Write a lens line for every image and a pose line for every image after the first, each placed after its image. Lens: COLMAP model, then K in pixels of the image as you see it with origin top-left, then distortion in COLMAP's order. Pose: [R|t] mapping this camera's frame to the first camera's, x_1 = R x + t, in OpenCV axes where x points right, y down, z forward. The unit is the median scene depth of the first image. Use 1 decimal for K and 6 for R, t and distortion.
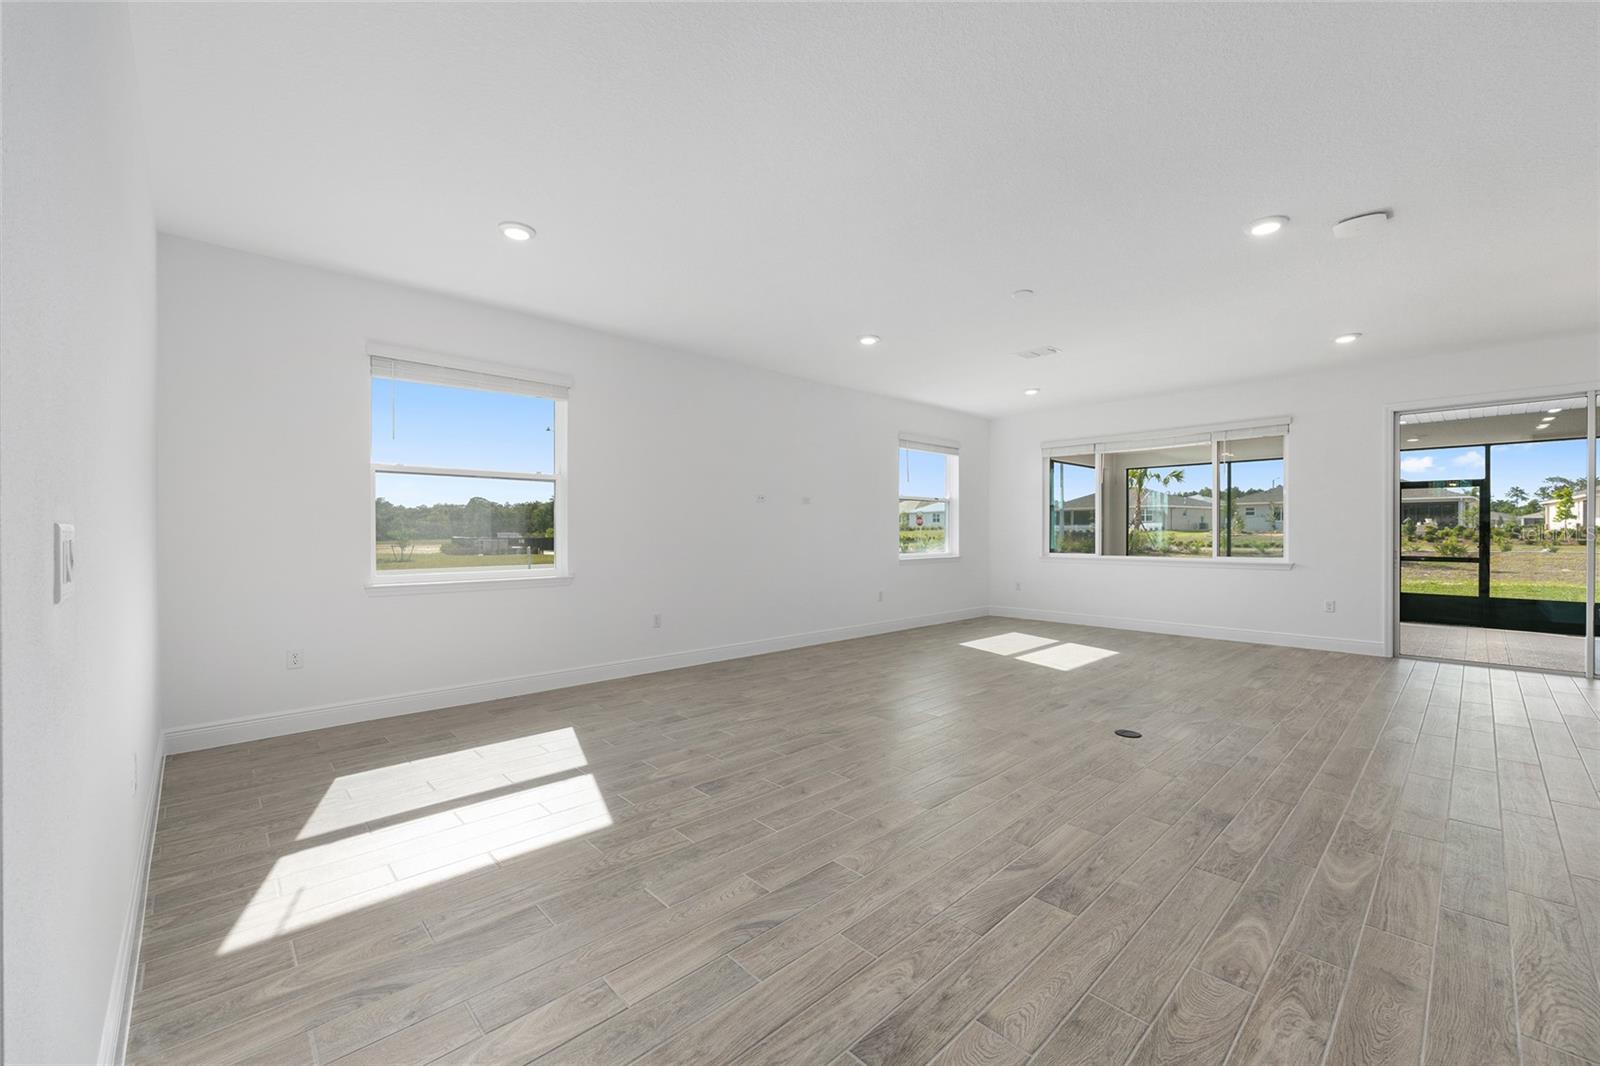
lens RADIAL K [[638.1, 0, 804.8], [0, 638.1, 536.0], [0, 0, 1]] dist [-0.001304, -0.000017]
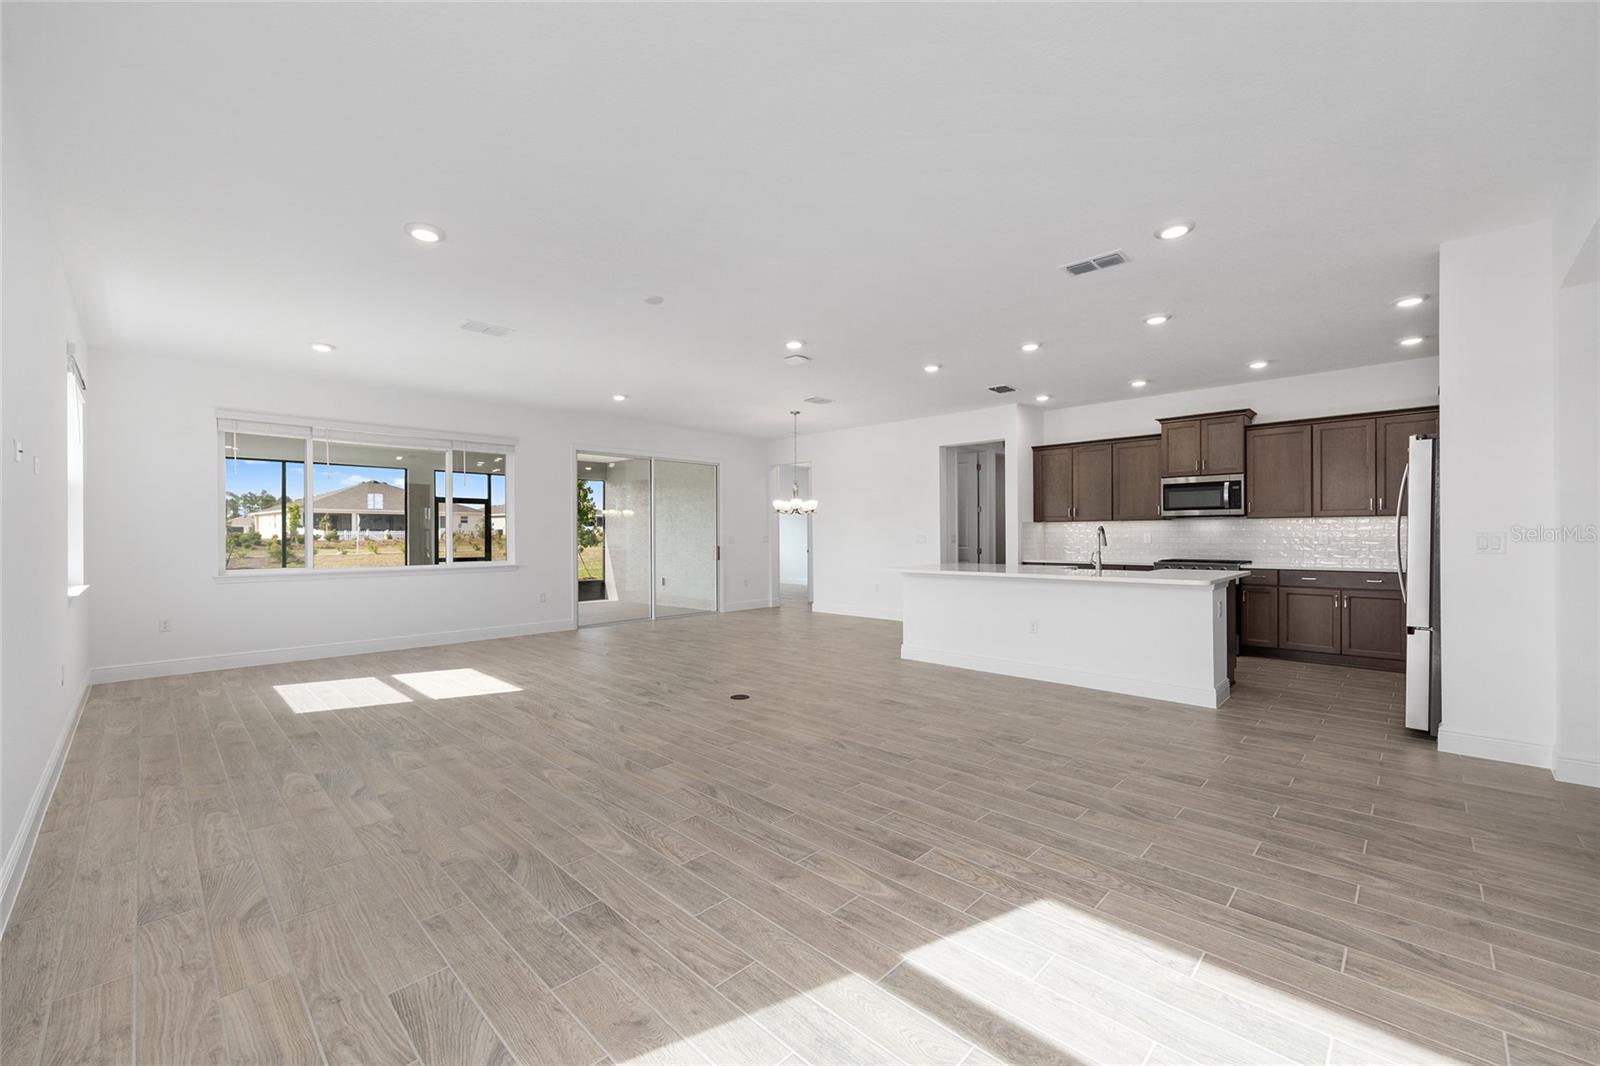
lens RADIAL K [[640.4, 0, 798.4], [0, 640.4, 536.8], [0, 0, 1]] dist [0.000221, 0.000113]
pose [[-0.037952, -0.000420, 0.999279, -0.679685], [0.011460, 0.999934, 0.000856, -0.005828], [-0.999214, 0.011484, -0.037945, 0.826777]]
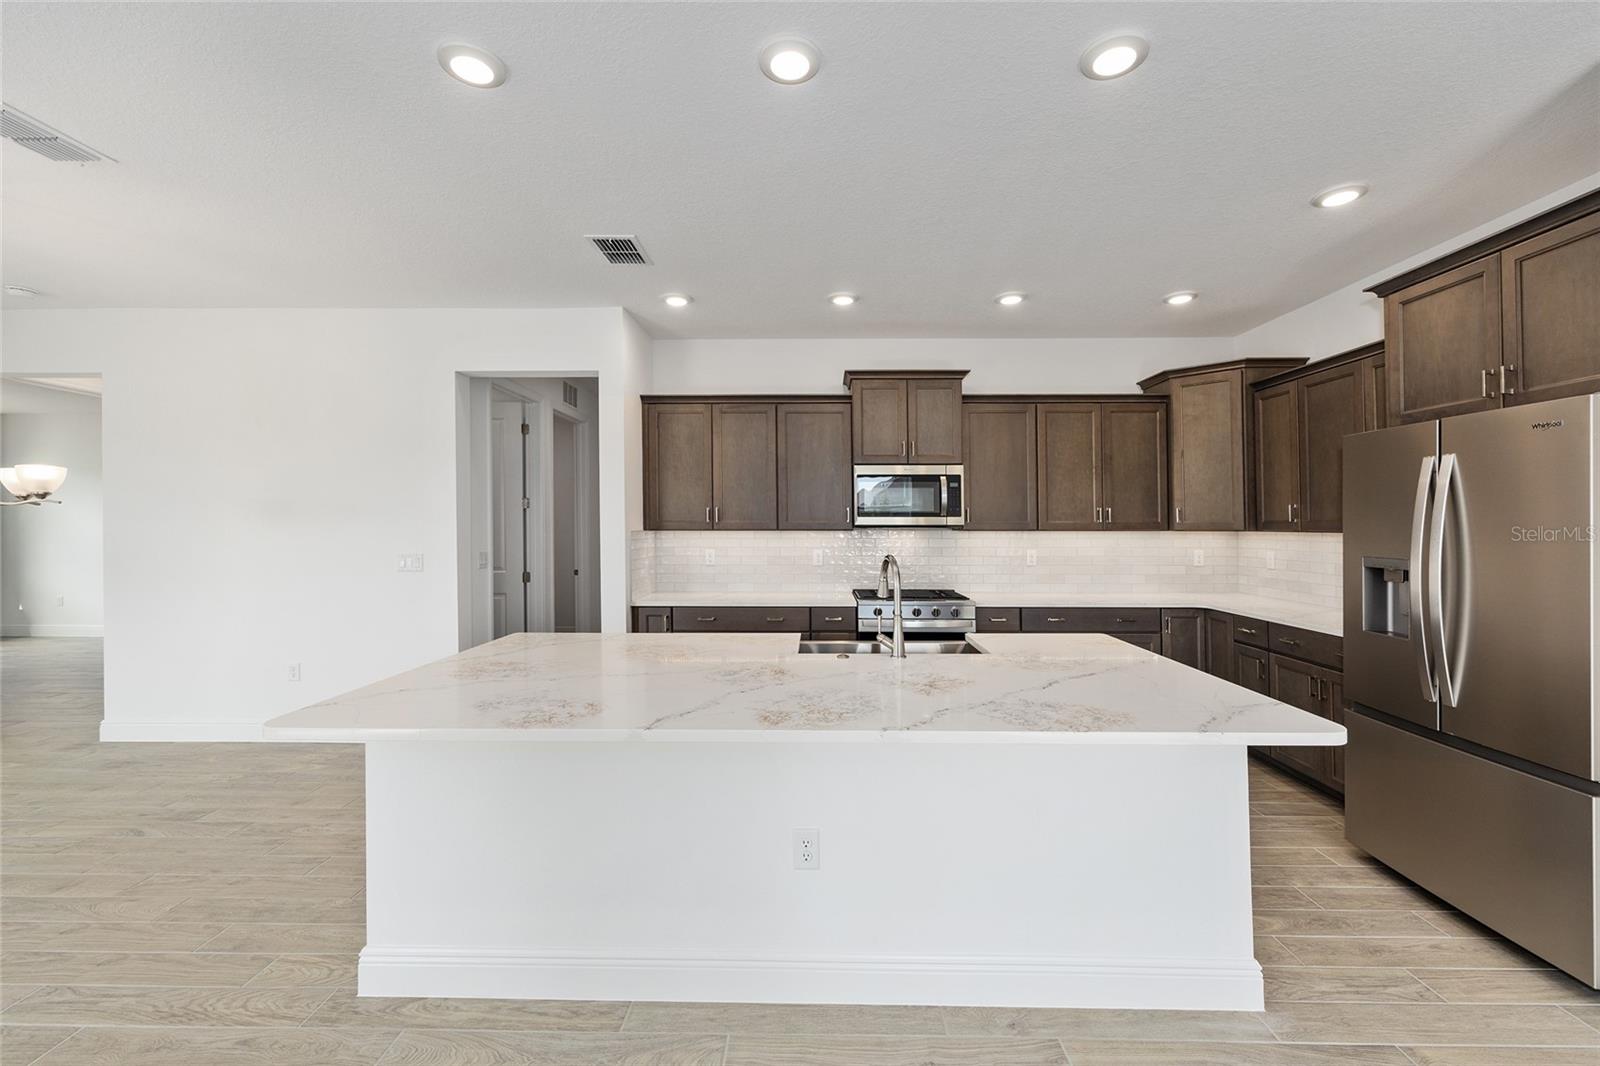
lens RADIAL K [[642.8, 0, 804.4], [0, 642.8, 527.5], [0, 0, 1]] dist [-0.002829, -0.000255]
pose [[-0.718541, 0.003308, 0.695476, 0.257808], [0.005382, 0.999985, 0.000804, -0.043543], [-0.695463, 0.004320, -0.718549, 0.637359]]
